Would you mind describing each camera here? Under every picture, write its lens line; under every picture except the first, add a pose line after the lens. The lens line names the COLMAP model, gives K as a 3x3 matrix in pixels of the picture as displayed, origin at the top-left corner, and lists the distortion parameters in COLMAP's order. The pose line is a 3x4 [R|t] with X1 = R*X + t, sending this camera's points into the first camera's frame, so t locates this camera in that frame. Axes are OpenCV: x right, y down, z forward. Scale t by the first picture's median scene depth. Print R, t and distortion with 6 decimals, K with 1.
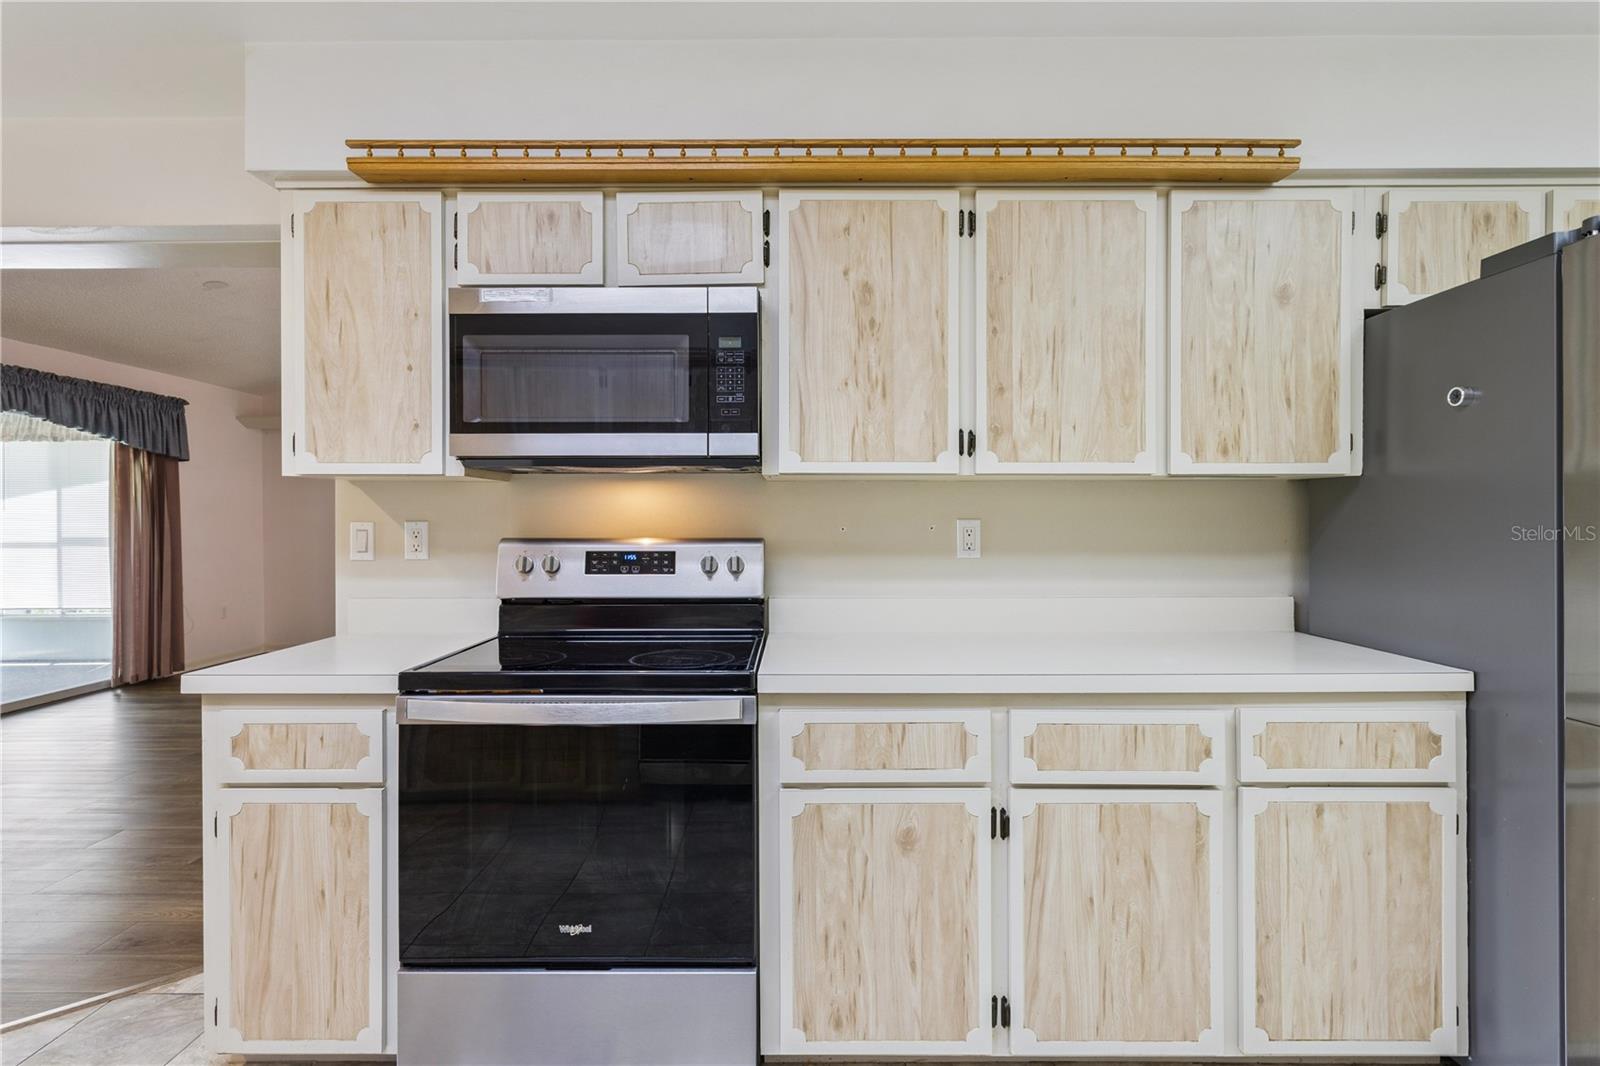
lens RADIAL K [[768.9, 0, 791.0], [0, 768.9, 521.6], [0, 0, 1]] dist [-0.007068, 0.005320]
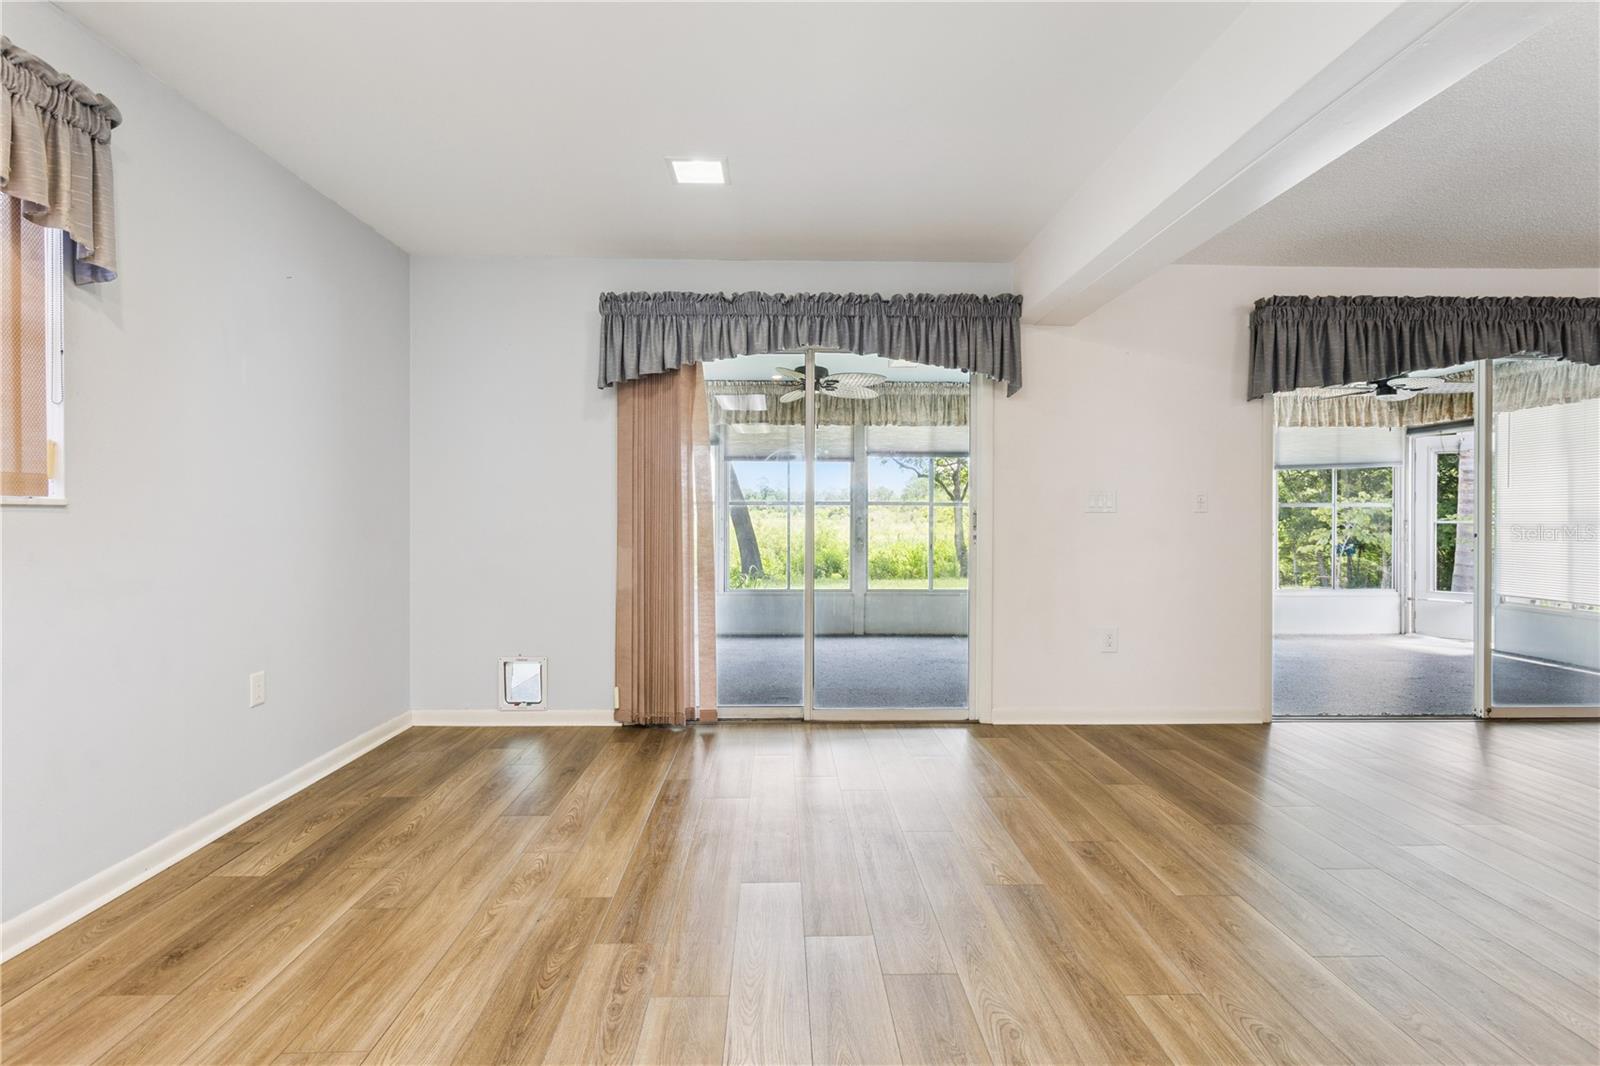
lens RADIAL K [[765.3, 0, 801.4], [0, 765.3, 519.5], [0, 0, 1]] dist [-0.002905, 0.002161]
pose [[0.026255, 0.010299, -0.999602, -0.474482], [-0.005308, 0.999934, 0.010163, 0.061580], [0.999641, 0.005039, 0.026308, 0.462485]]
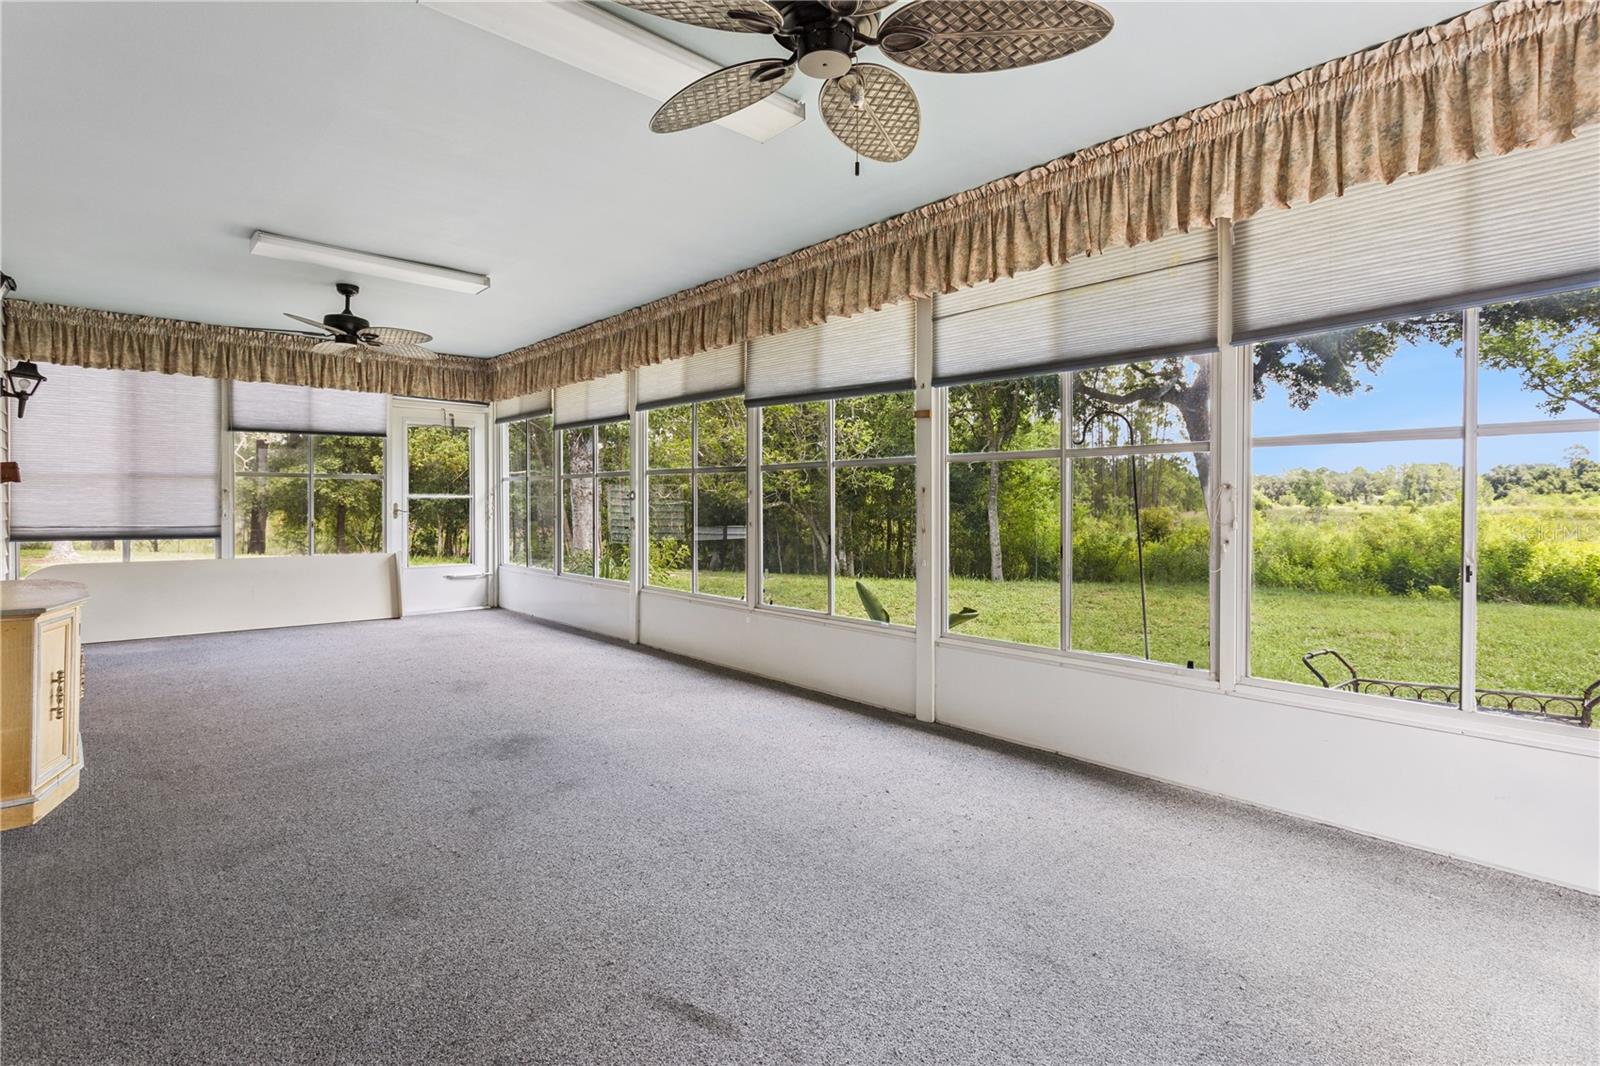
lens RADIAL K [[768.9, 0, 796.4], [0, 768.9, 504.6], [0, 0, 1]] dist [-0.007068, 0.005320]
pose [[-0.734168, 0.008384, -0.678917, -2.502563], [0.001651, 0.999943, 0.010563, 0.105491], [0.678966, 0.006634, -0.734139, 3.132057]]
